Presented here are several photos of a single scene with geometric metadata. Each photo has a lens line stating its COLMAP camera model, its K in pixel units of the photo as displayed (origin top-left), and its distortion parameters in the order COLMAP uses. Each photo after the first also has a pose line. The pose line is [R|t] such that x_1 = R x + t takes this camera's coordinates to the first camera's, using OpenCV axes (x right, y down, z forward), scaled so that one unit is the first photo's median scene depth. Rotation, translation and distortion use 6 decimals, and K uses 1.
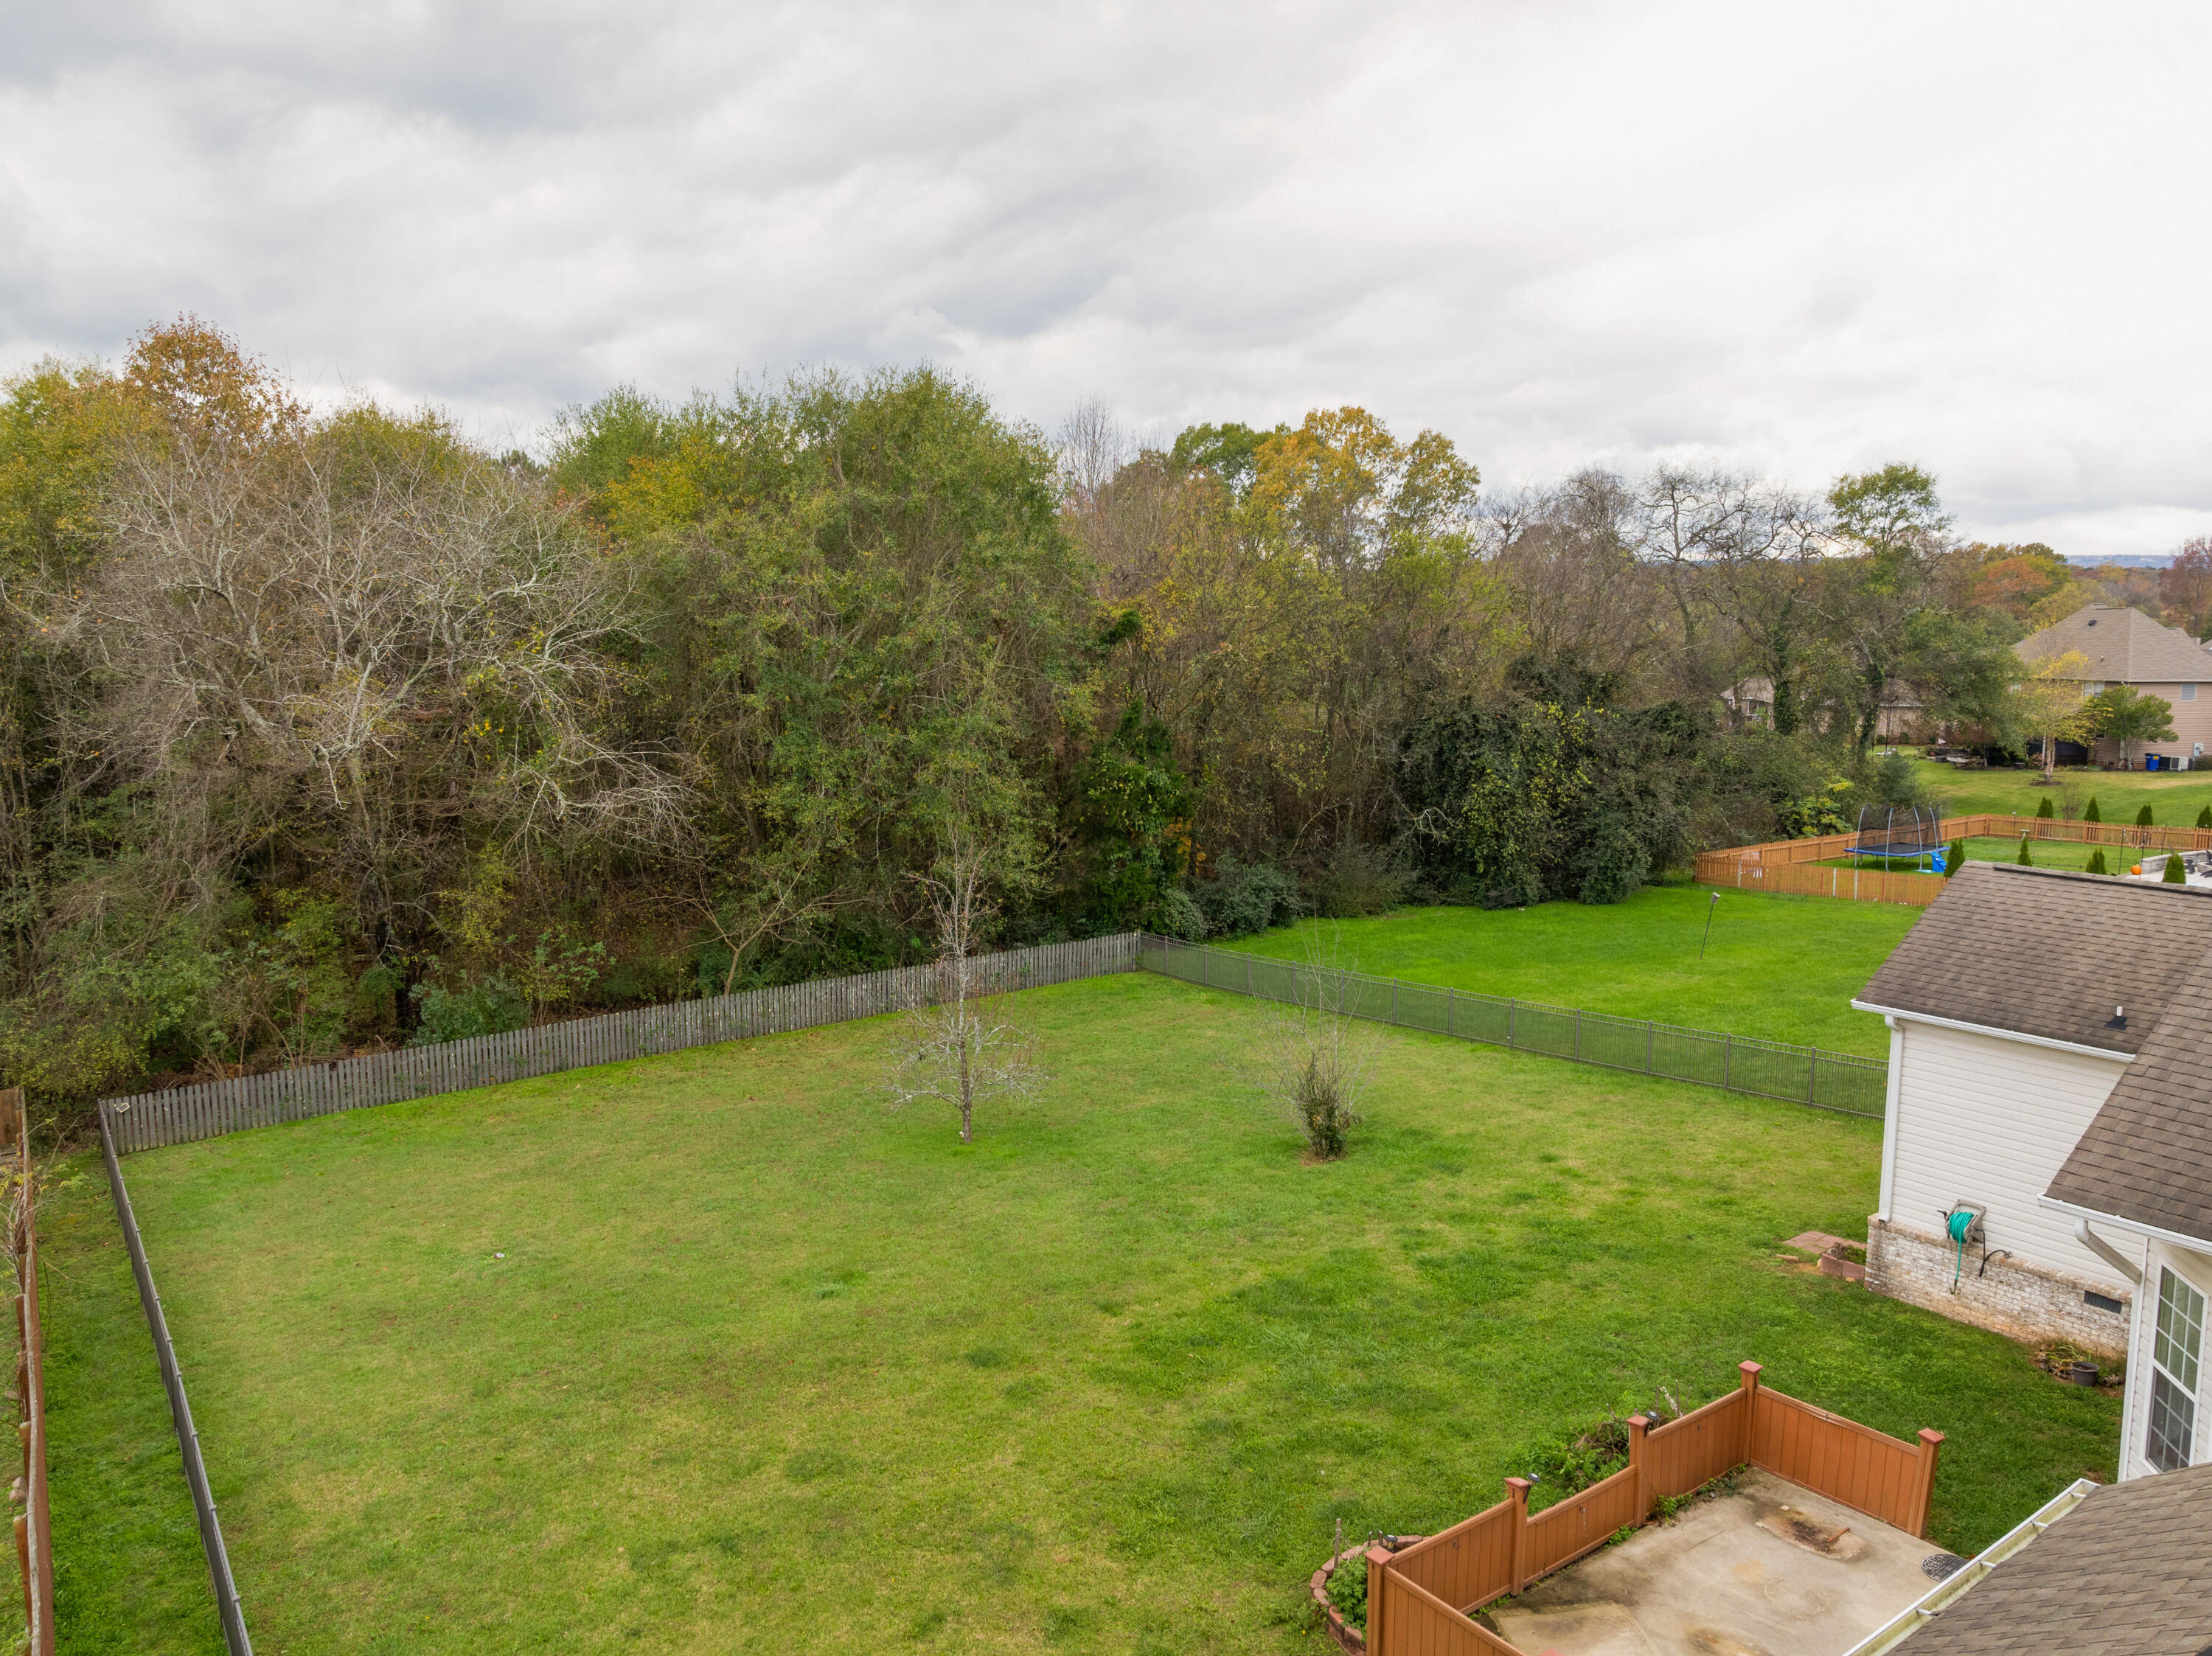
lens RADIAL K [[1572.3, 0, 1105.9], [0, 1572.3, 831.3], [0, 0, 1]] dist [-0.040218, 0.000364]
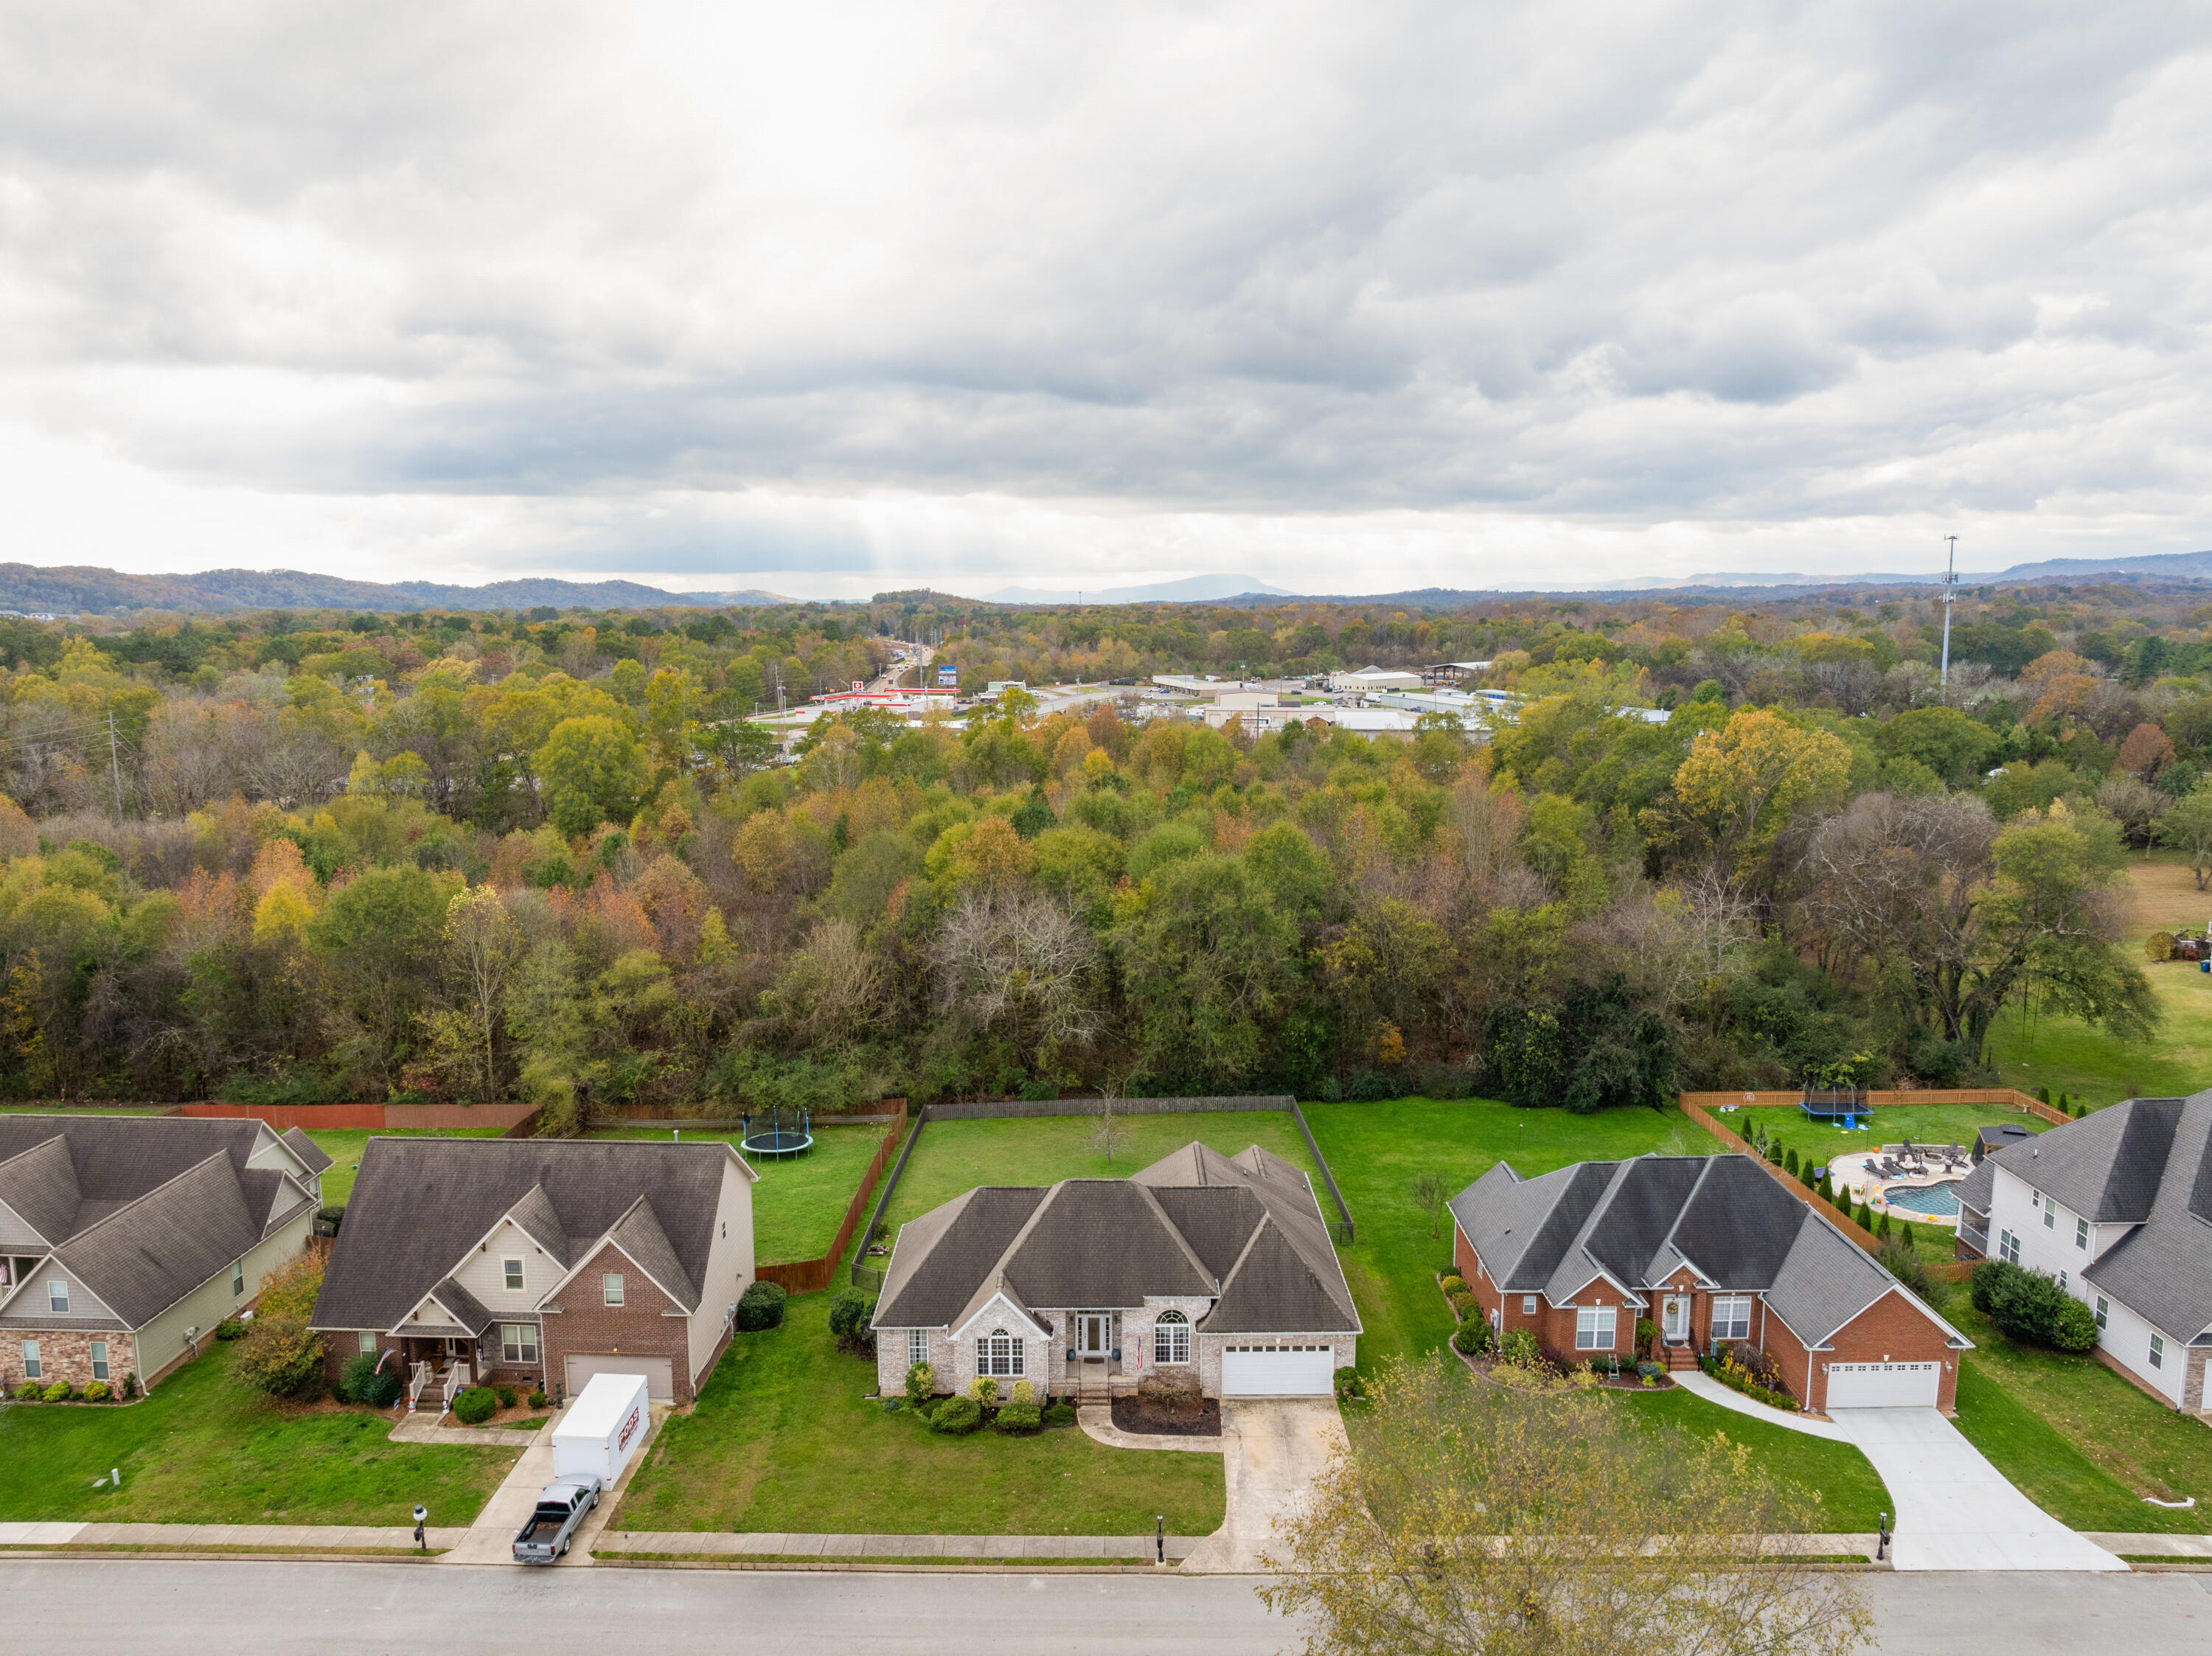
lens RADIAL K [[1572.3, 0, 1100.6], [0, 1572.3, 833.8], [0, 0, 1]] dist [-0.040218, 0.000364]
pose [[0.811899, 0.081432, -0.578091, 2.148377], [-0.069211, 0.996667, 0.043191, -0.791075], [0.579681, 0.004943, 0.814829, -2.144718]]
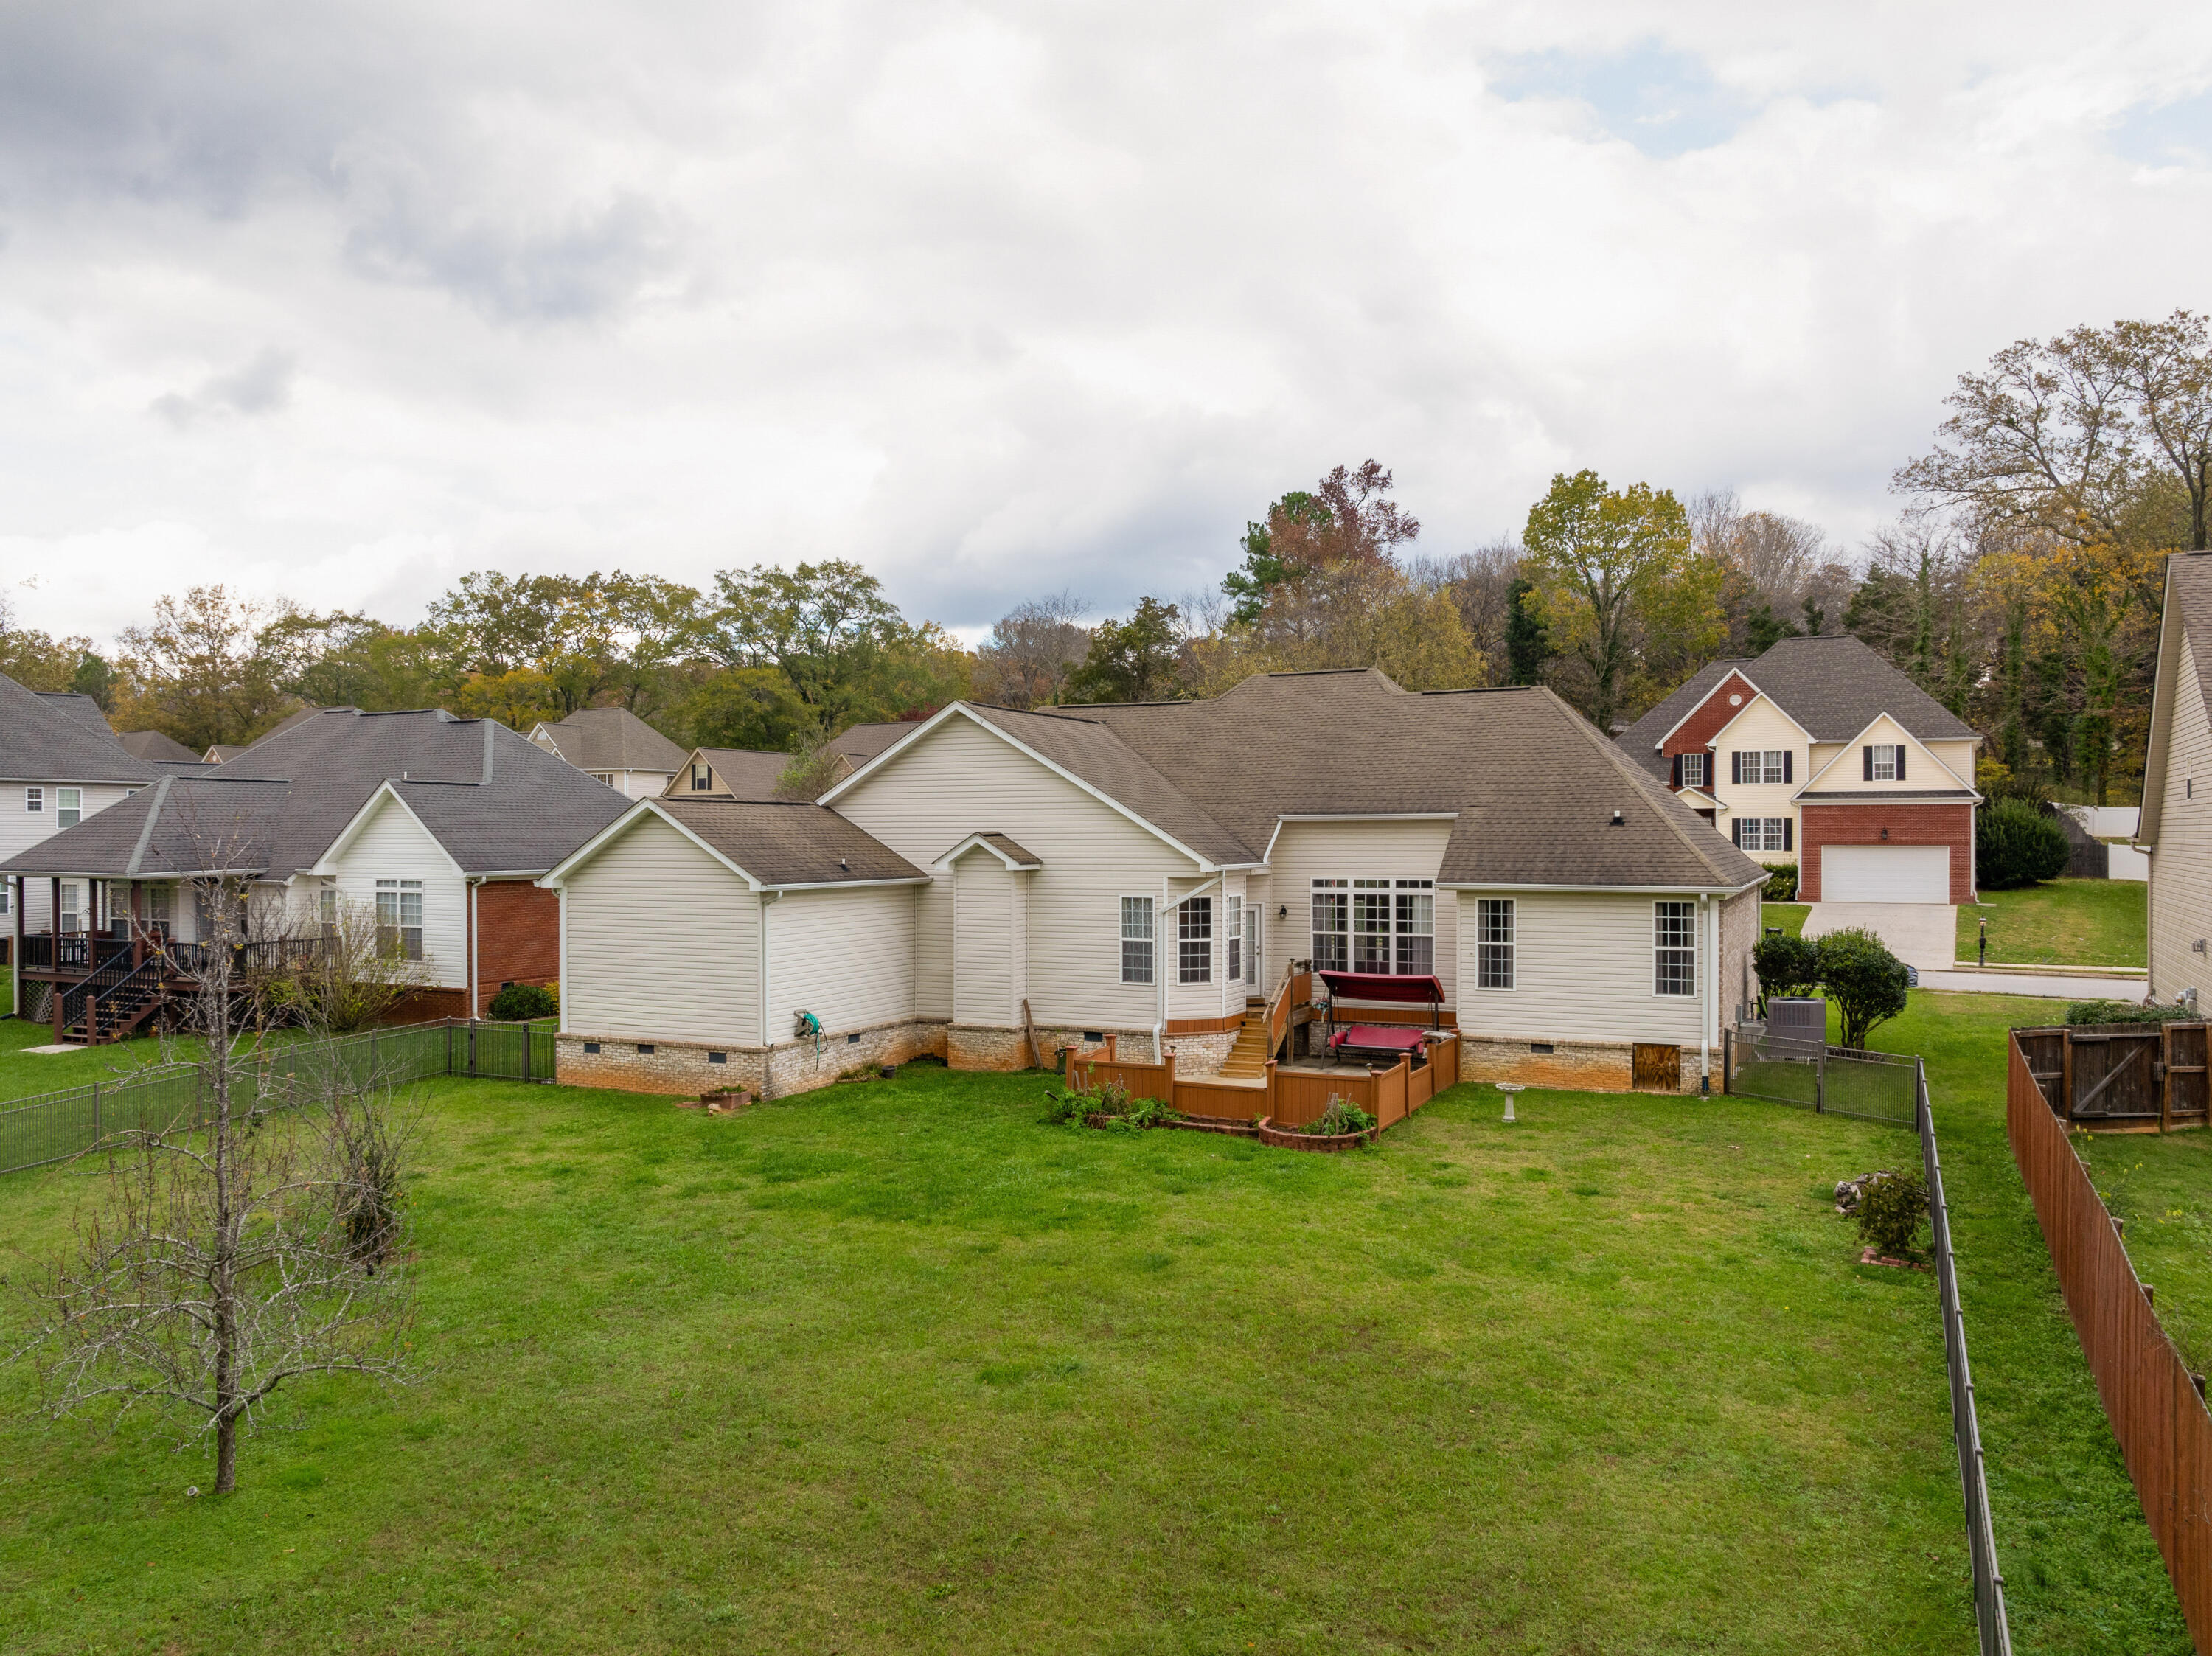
lens RADIAL K [[1572.3, 0, 1094.2], [0, 1572.3, 821.3], [0, 0, 1]] dist [-0.040218, 0.000364]
pose [[-0.475644, 0.007453, 0.879606, -0.705209], [0.110363, 0.992568, 0.051268, 0.011730], [-0.872687, 0.121461, -0.472932, 1.131099]]
